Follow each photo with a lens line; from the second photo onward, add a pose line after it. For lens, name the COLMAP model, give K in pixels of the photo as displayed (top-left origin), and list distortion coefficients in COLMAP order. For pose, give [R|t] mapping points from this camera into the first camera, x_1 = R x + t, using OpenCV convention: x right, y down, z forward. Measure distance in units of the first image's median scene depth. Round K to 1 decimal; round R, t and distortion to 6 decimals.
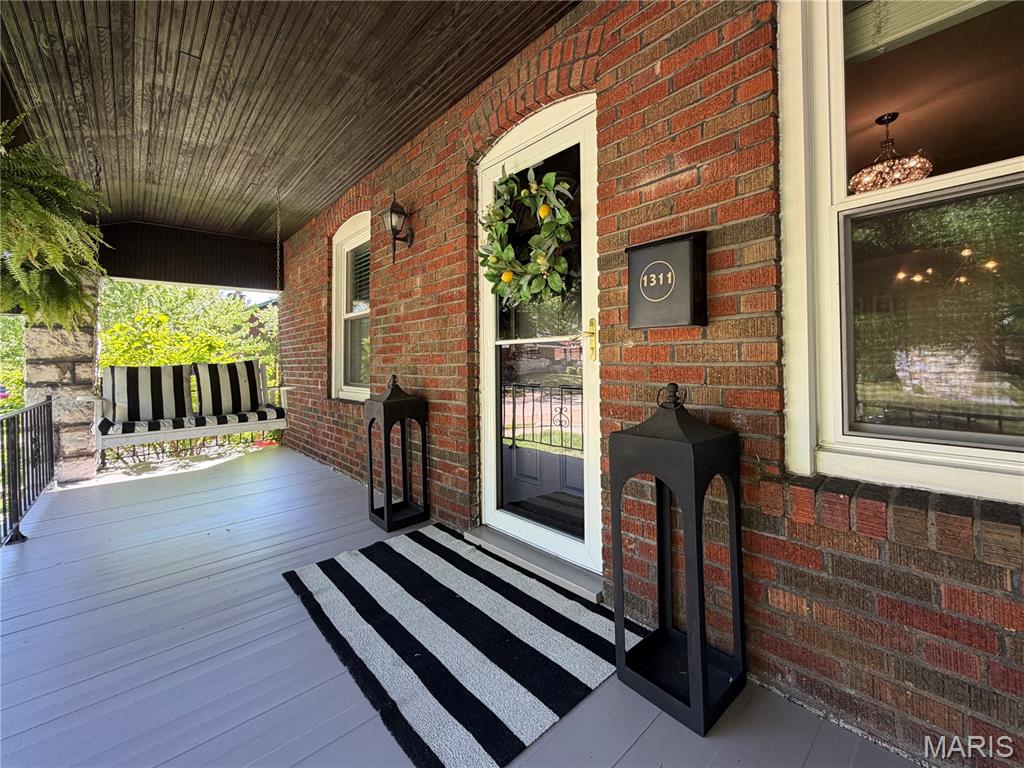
lens RADIAL K [[416.8, 0, 514.8], [0, 416.8, 364.0], [0, 0, 1]] dist [0.000230, -0.000053]
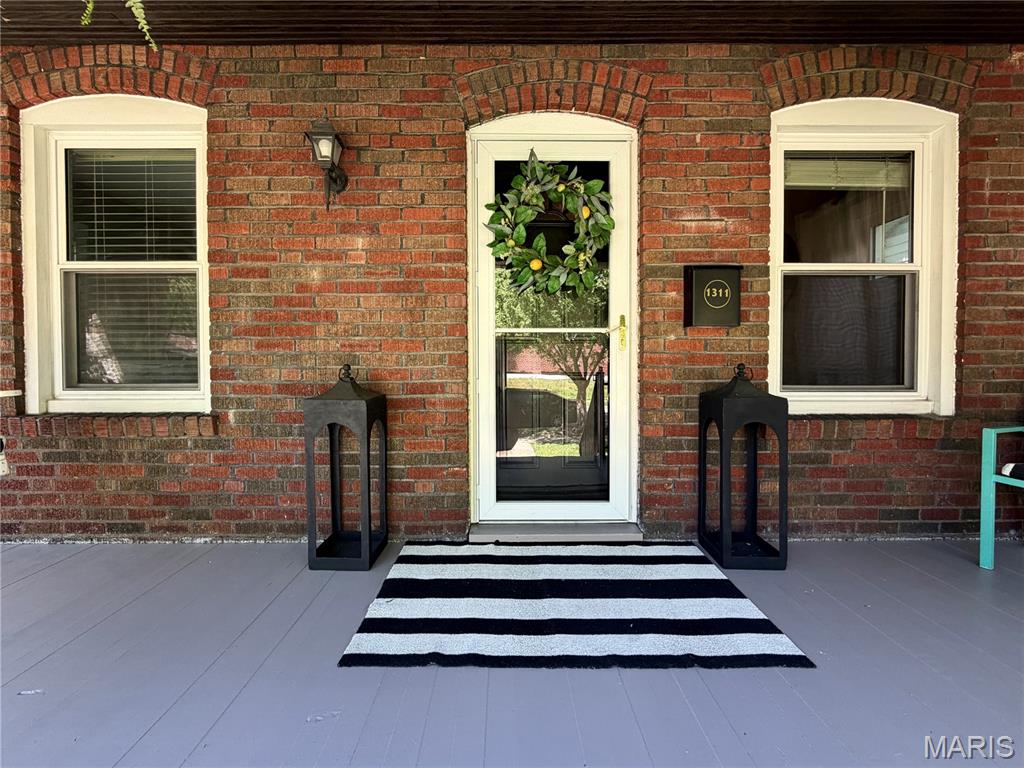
lens RADIAL K [[409.3, 0, 512.0], [0, 409.3, 384.0], [0, 0, 1]] dist [-0.000031, -0.000094]
pose [[0.681073, -0.022709, 0.731863, -0.875110], [-0.004198, 0.999381, 0.034917, 0.048913], [-0.732203, -0.026853, 0.680556, 0.405652]]
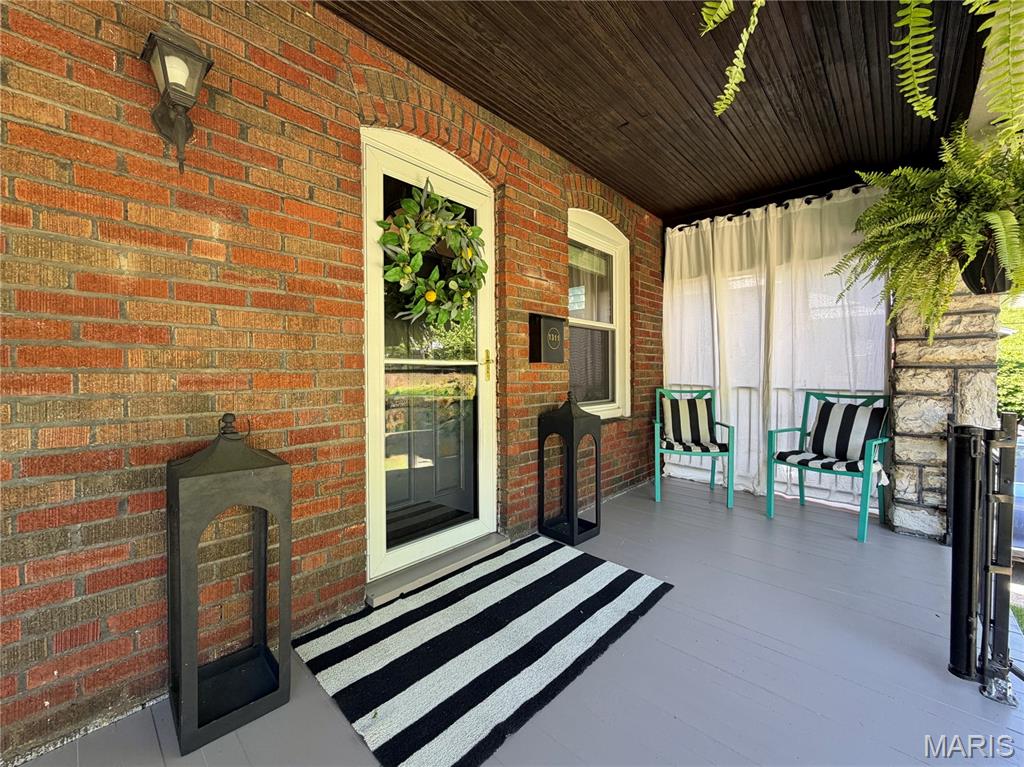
lens RADIAL K [[407.7, 0, 496.9], [0, 407.7, 382.0], [0, 0, 1]] dist [0.001435, 0.000044]
pose [[-0.042658, -0.020639, 0.998877, -1.104023], [-0.000295, 0.999787, 0.020645, -0.030073], [-0.999090, 0.000586, -0.042655, 0.988681]]
